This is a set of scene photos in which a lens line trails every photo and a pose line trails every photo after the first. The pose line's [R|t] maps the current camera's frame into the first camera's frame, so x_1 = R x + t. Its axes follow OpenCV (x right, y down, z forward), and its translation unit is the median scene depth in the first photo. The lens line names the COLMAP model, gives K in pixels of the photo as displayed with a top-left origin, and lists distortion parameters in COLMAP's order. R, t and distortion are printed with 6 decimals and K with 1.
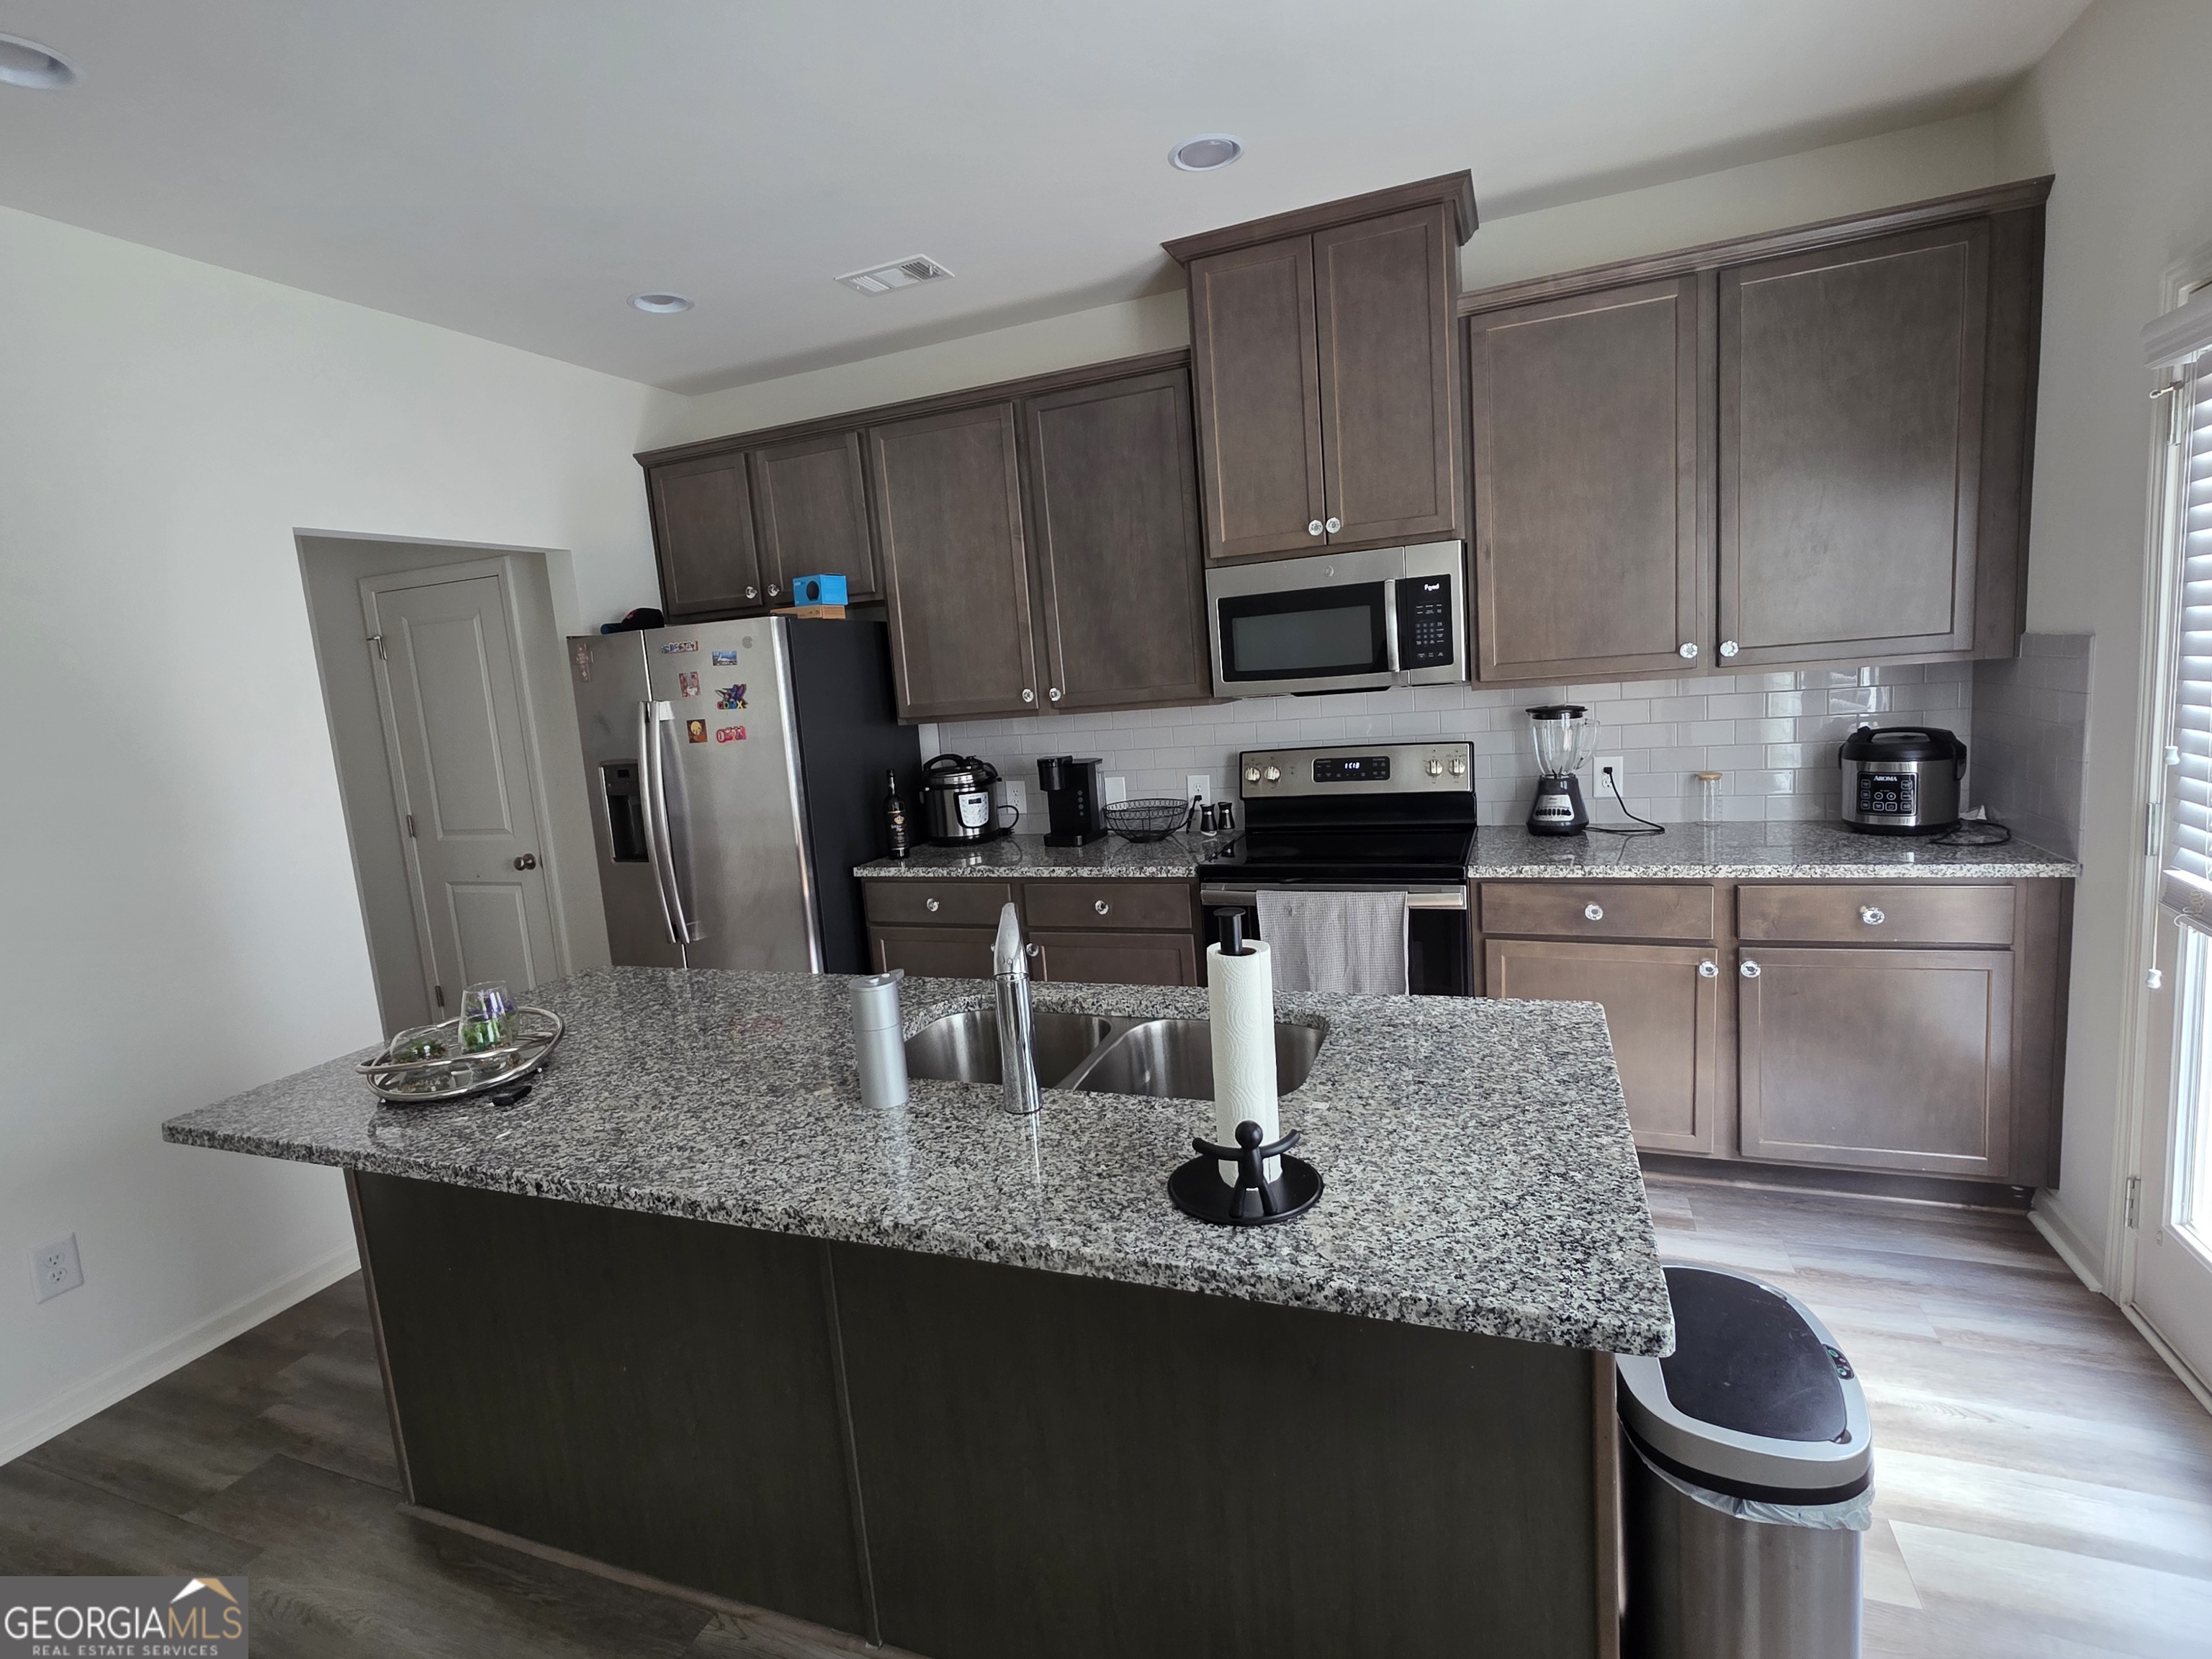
lens RADIAL K [[1081.2, 0, 1102.3], [0, 1081.2, 825.3], [0, 0, 1]] dist [-0.006577, -0.000590]
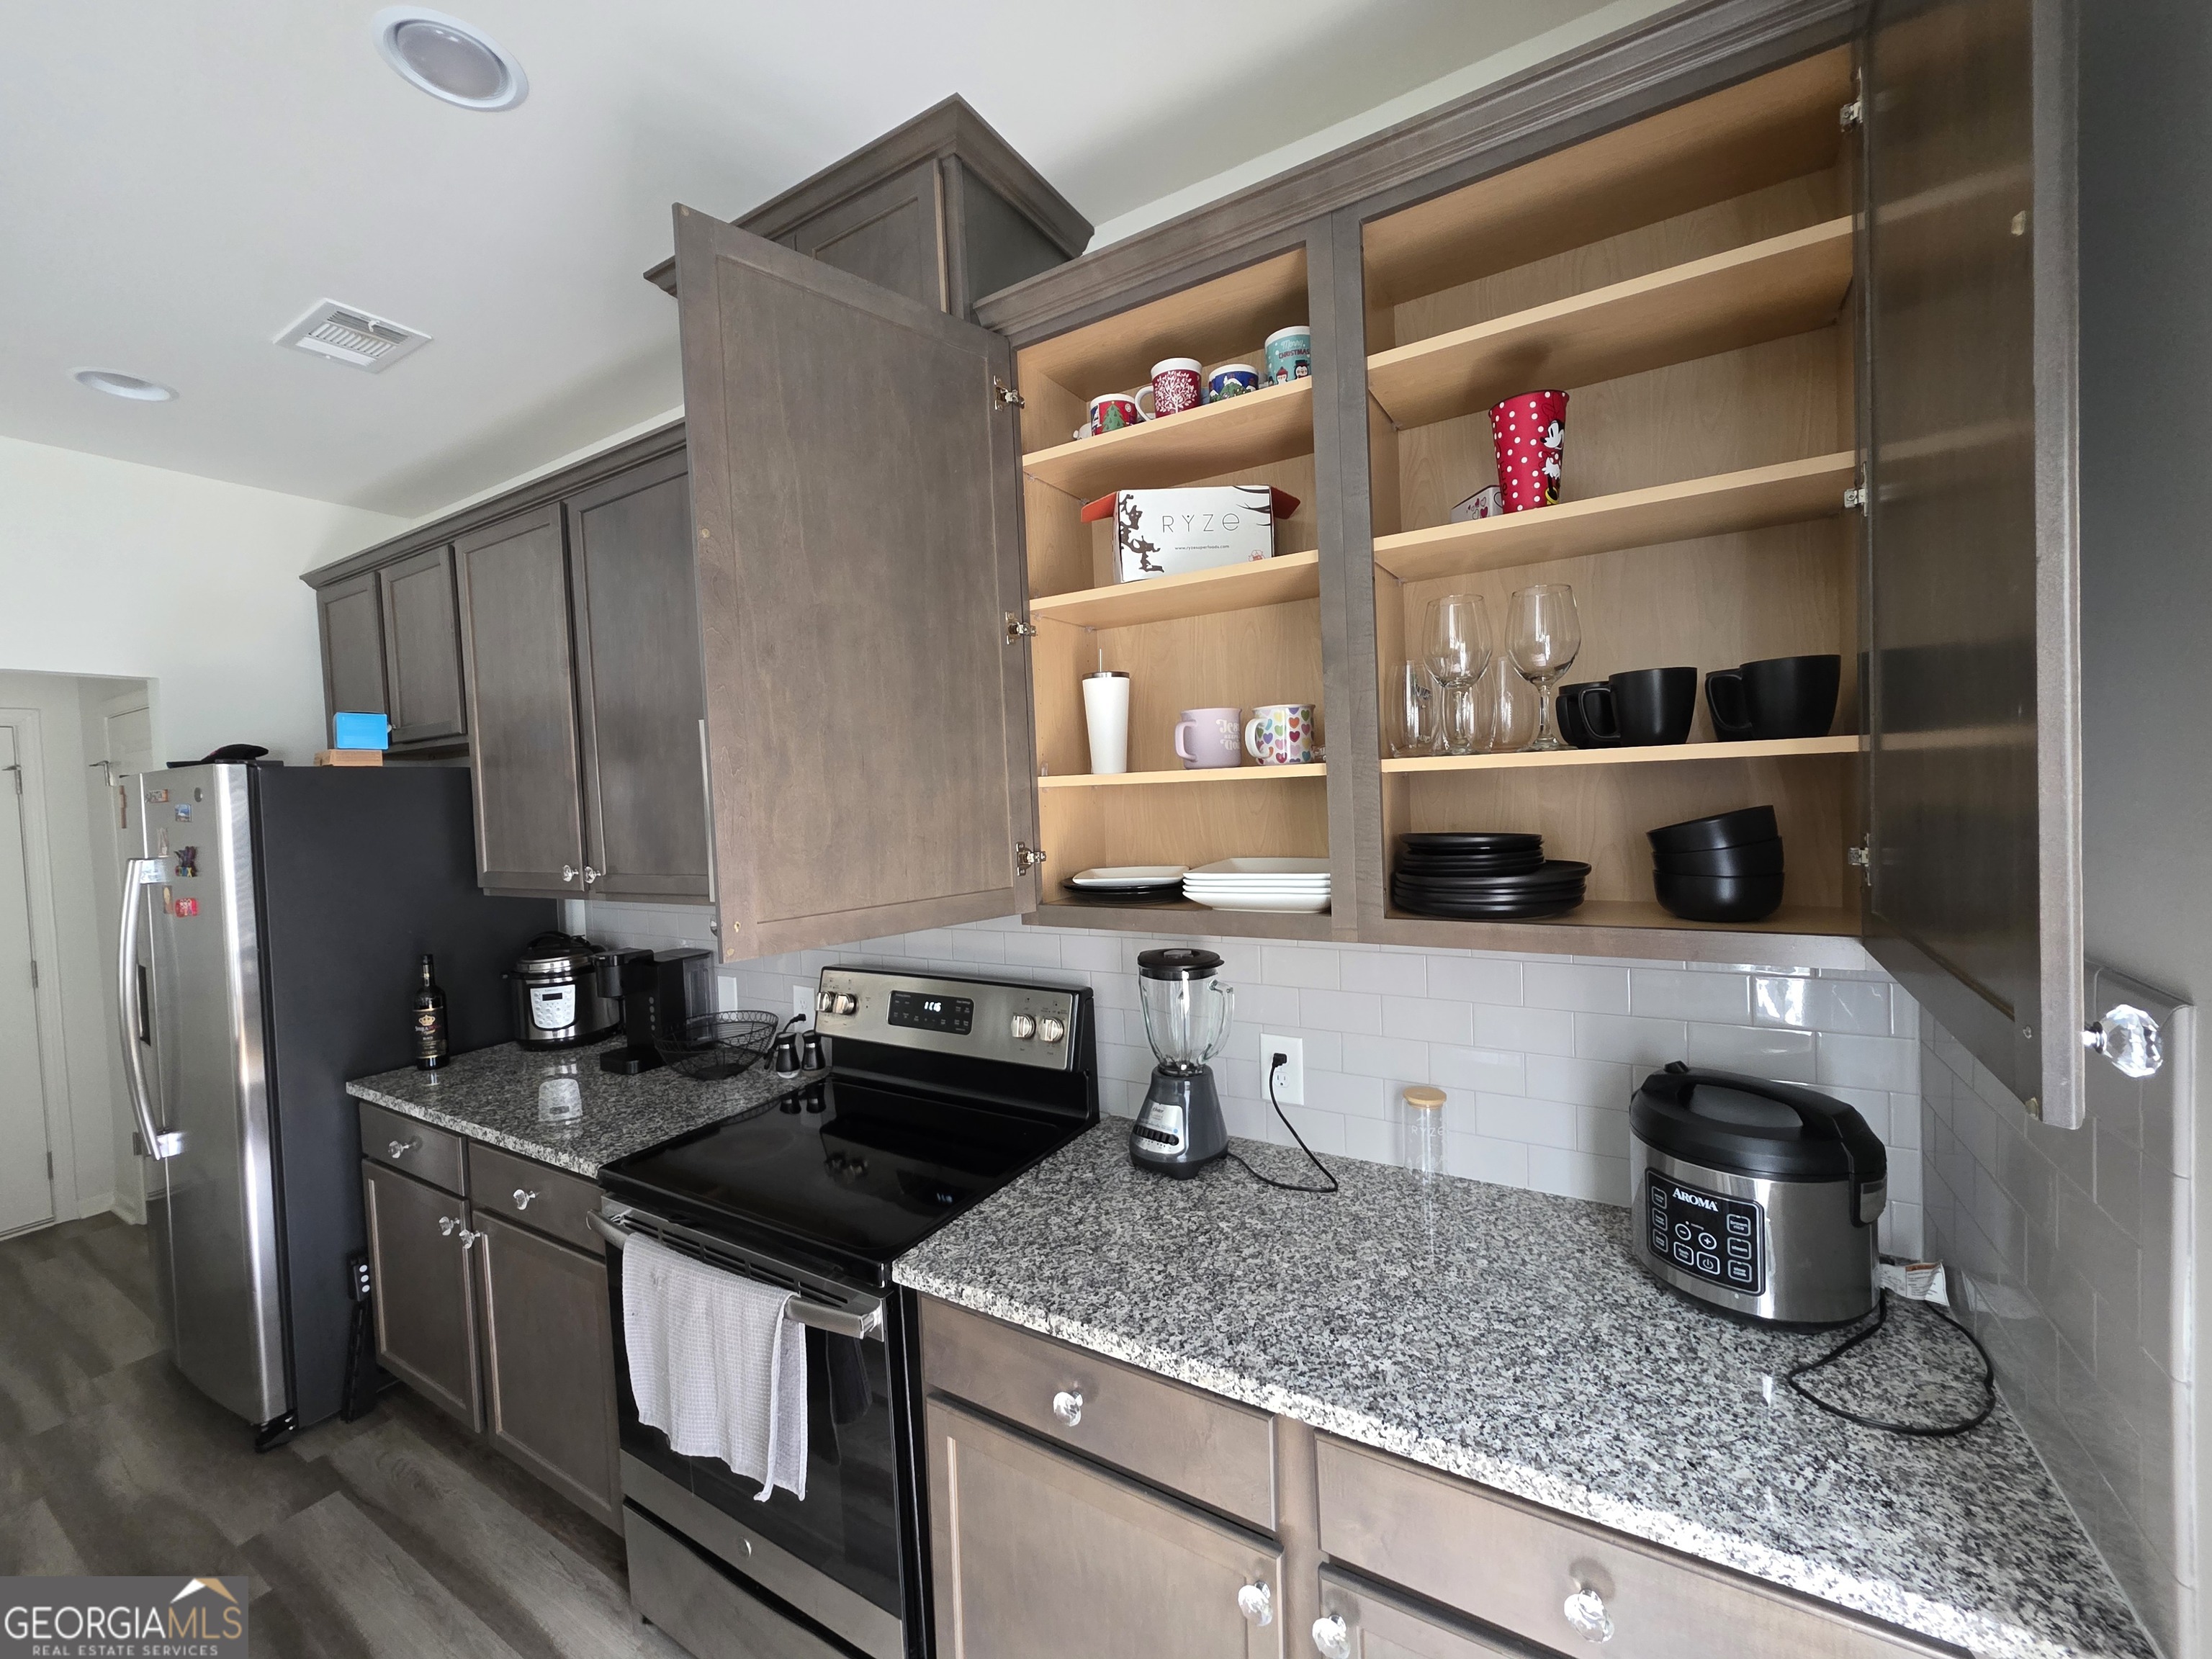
lens RADIAL K [[888.9, 0, 1110.2], [0, 888.9, 822.5], [0, 0, 1]] dist [-0.000210, -0.000356]
pose [[0.986657, 0.044987, -0.156476, 0.449165], [-0.060428, 0.993606, -0.095366, -0.131758], [0.151186, 0.103549, 0.983067, 0.478000]]
